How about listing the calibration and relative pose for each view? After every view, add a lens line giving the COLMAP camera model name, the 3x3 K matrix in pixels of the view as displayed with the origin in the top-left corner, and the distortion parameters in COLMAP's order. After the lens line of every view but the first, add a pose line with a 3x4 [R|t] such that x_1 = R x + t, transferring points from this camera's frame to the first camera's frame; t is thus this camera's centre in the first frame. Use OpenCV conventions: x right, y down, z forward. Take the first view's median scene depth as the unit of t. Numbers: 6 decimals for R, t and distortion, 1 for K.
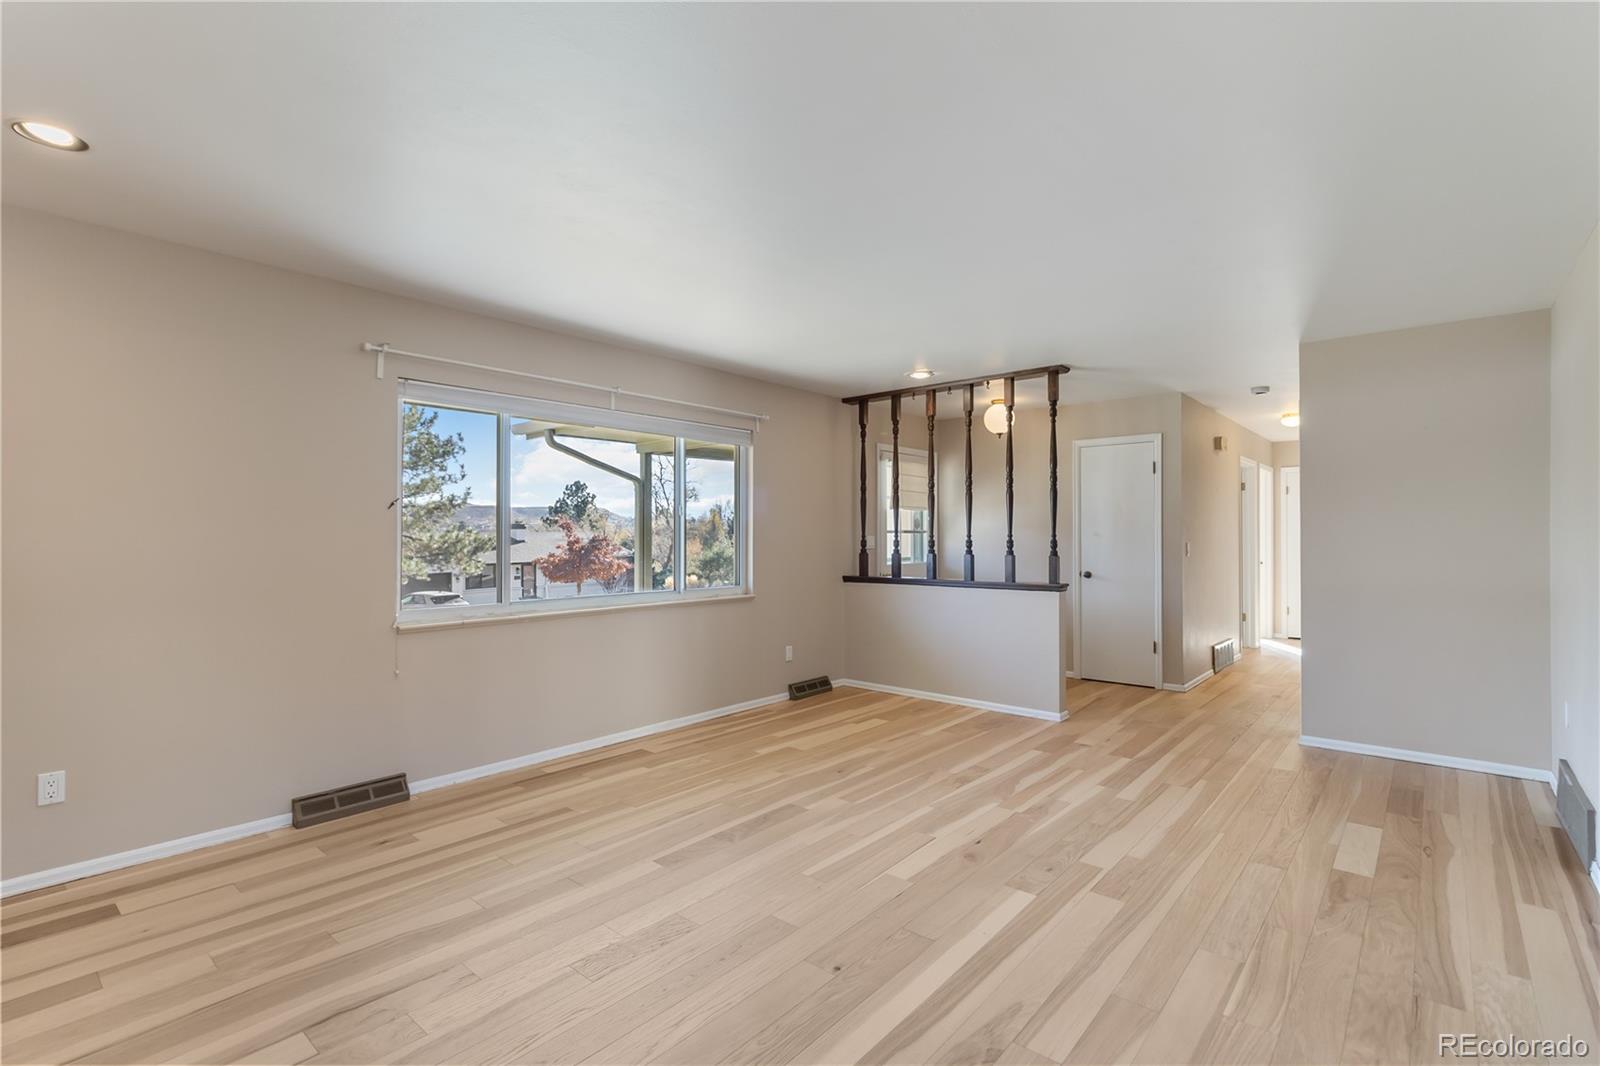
lens RADIAL K [[748.0, 0, 806.4], [0, 748.0, 526.5], [0, 0, 1]] dist [0.004928, 0.000260]
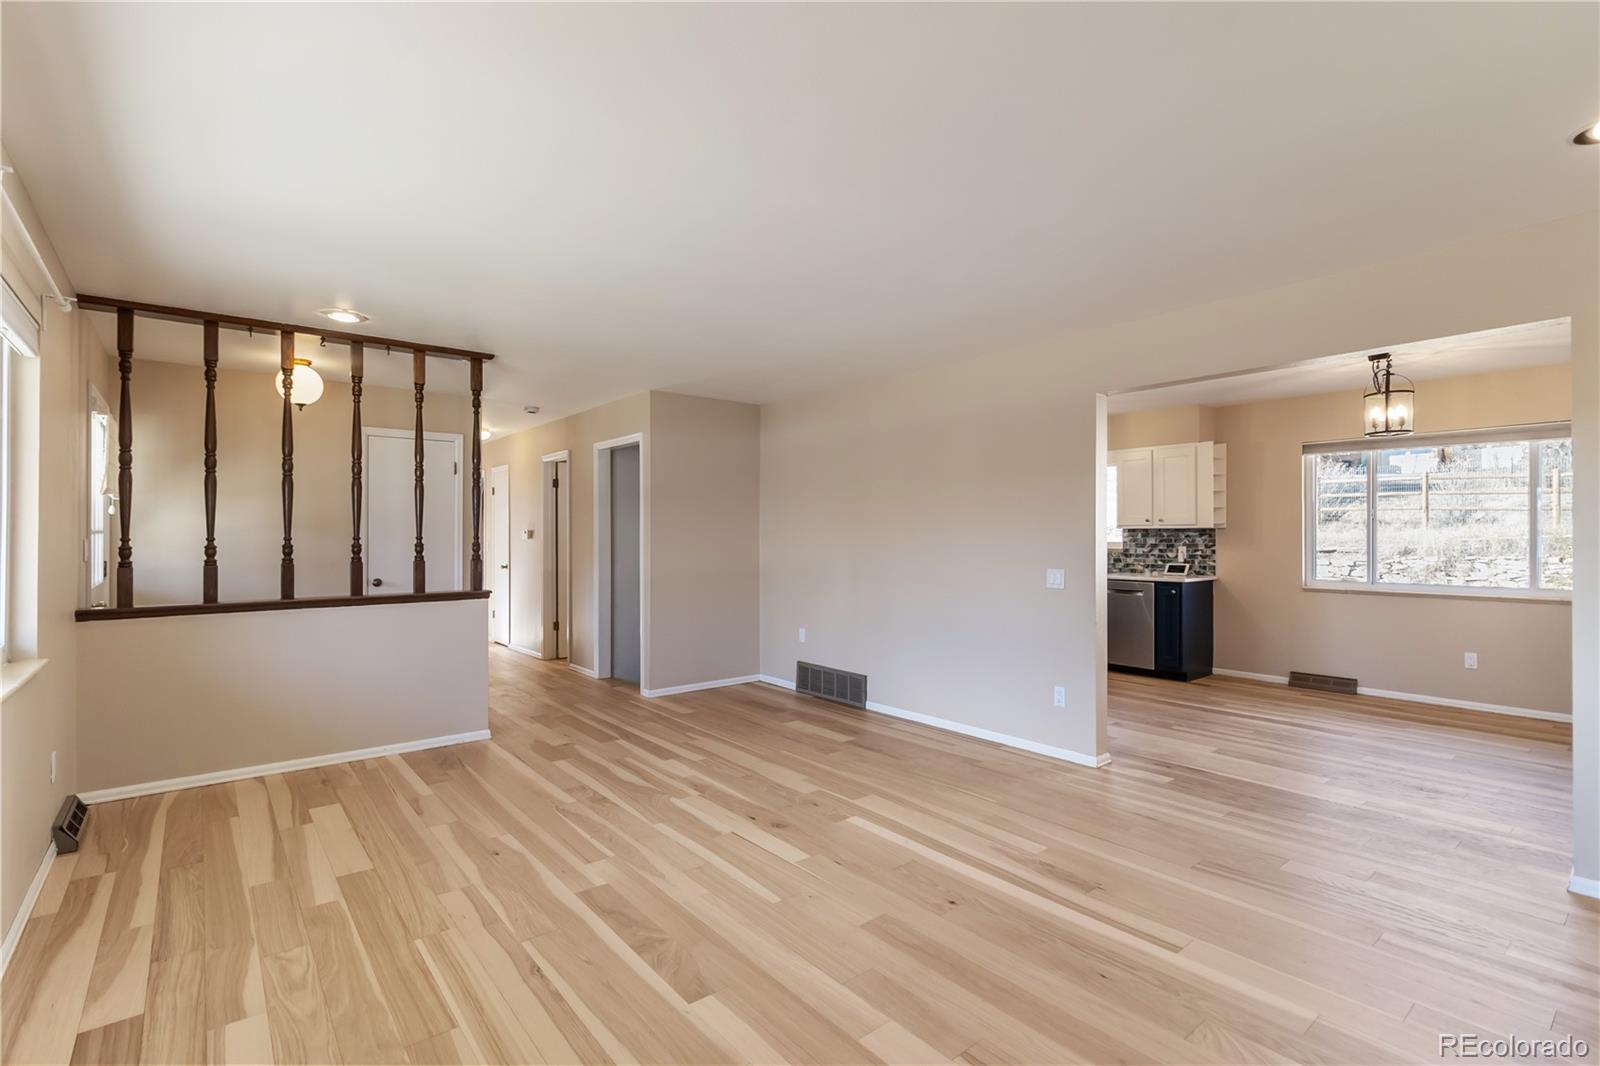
lens RADIAL K [[748.0, 0, 806.4], [0, 748.0, 526.5], [0, 0, 1]] dist [0.004928, 0.000260]
pose [[0.178210, 0.013031, 0.983906, -0.495611], [-0.006460, 0.999906, -0.012073, 0.007335], [-0.983971, -0.004204, 0.178277, 0.441790]]
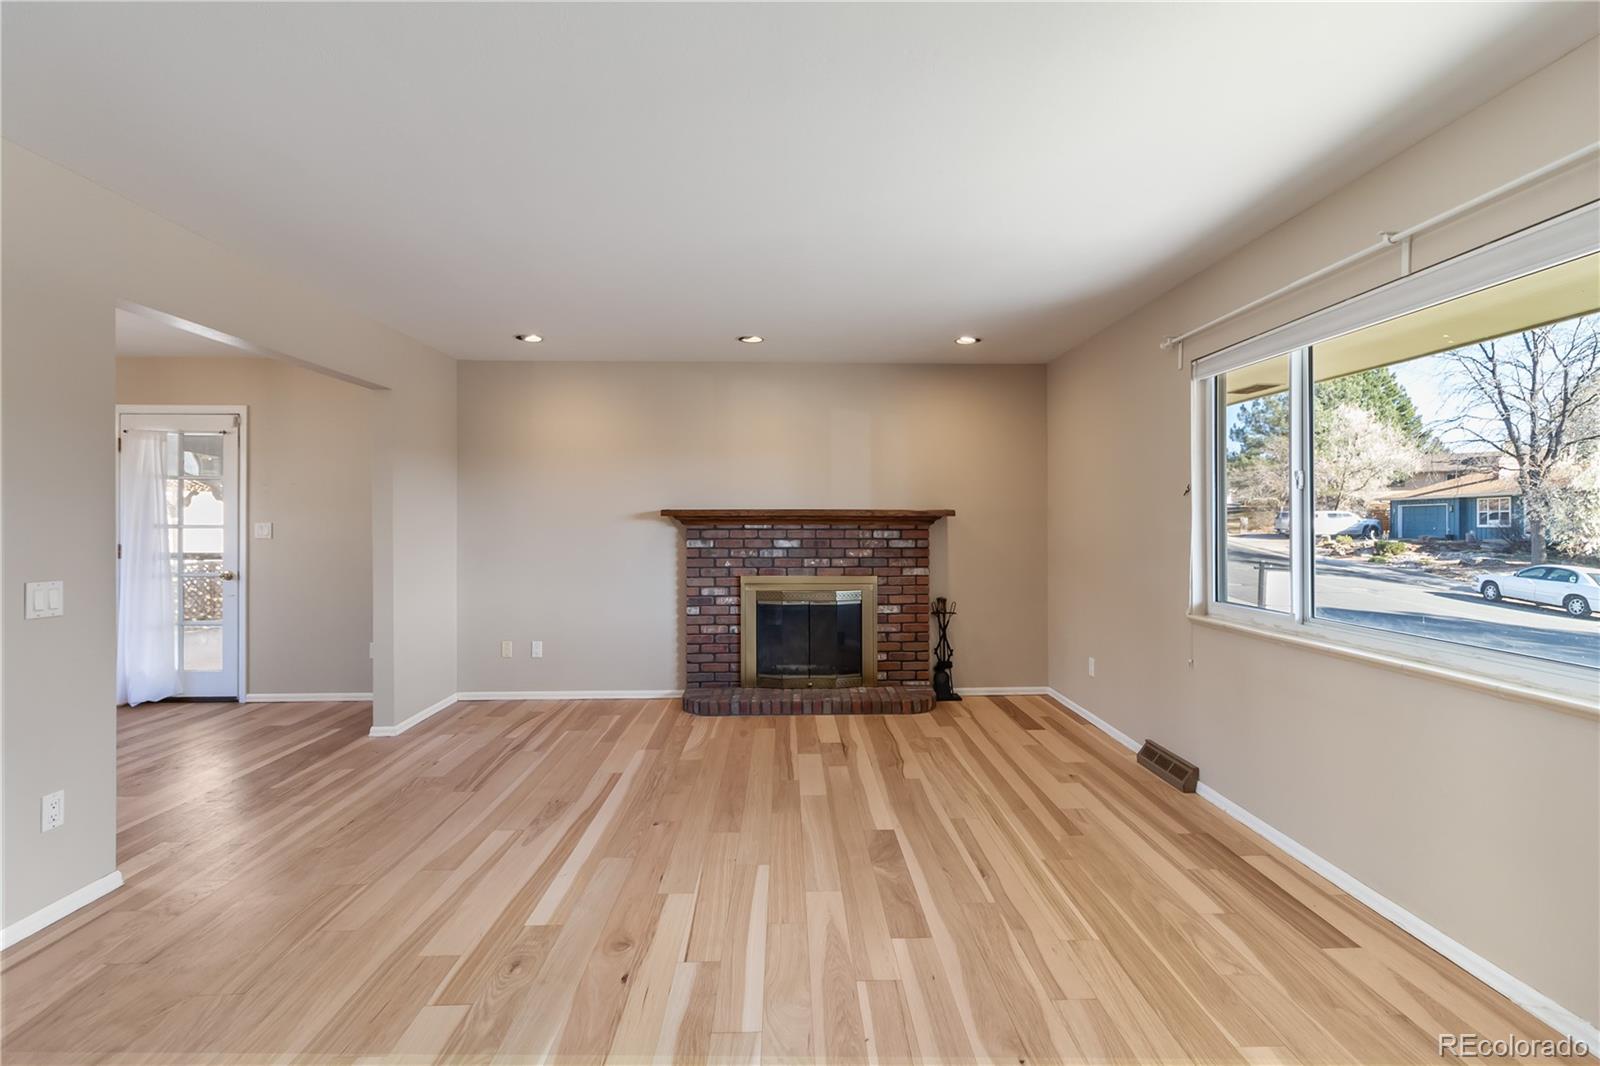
lens RADIAL K [[748.0, 0, 806.4], [0, 748.0, 526.5], [0, 0, 1]] dist [0.004928, 0.000260]
pose [[-0.733904, 0.002171, -0.679250, 0.343457], [0.004175, 0.999990, -0.001315, 0.011445], [0.679241, -0.003801, -0.733906, 0.966466]]
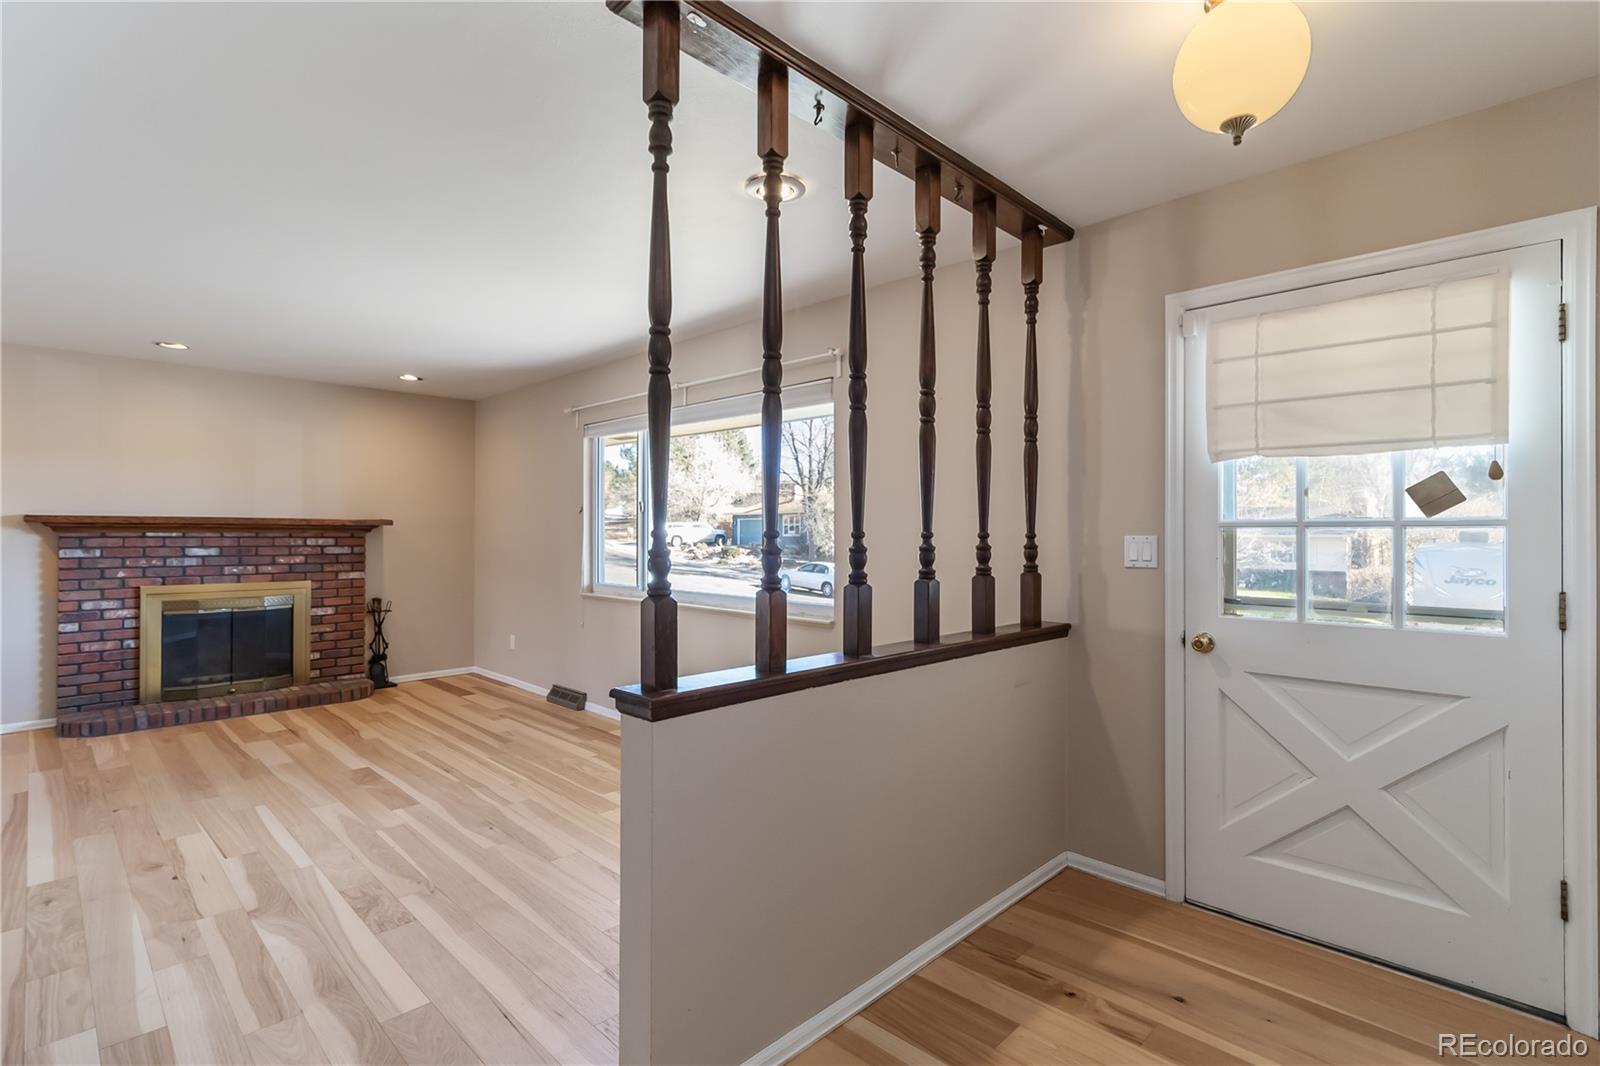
lens RADIAL K [[748.0, 0, 806.4], [0, 748.0, 526.5], [0, 0, 1]] dist [0.004928, 0.000260]
pose [[-0.064360, -0.010088, -0.997876, 0.639575], [0.003812, 0.999939, -0.010355, 0.013109], [0.997919, -0.004471, -0.064318, 1.080714]]
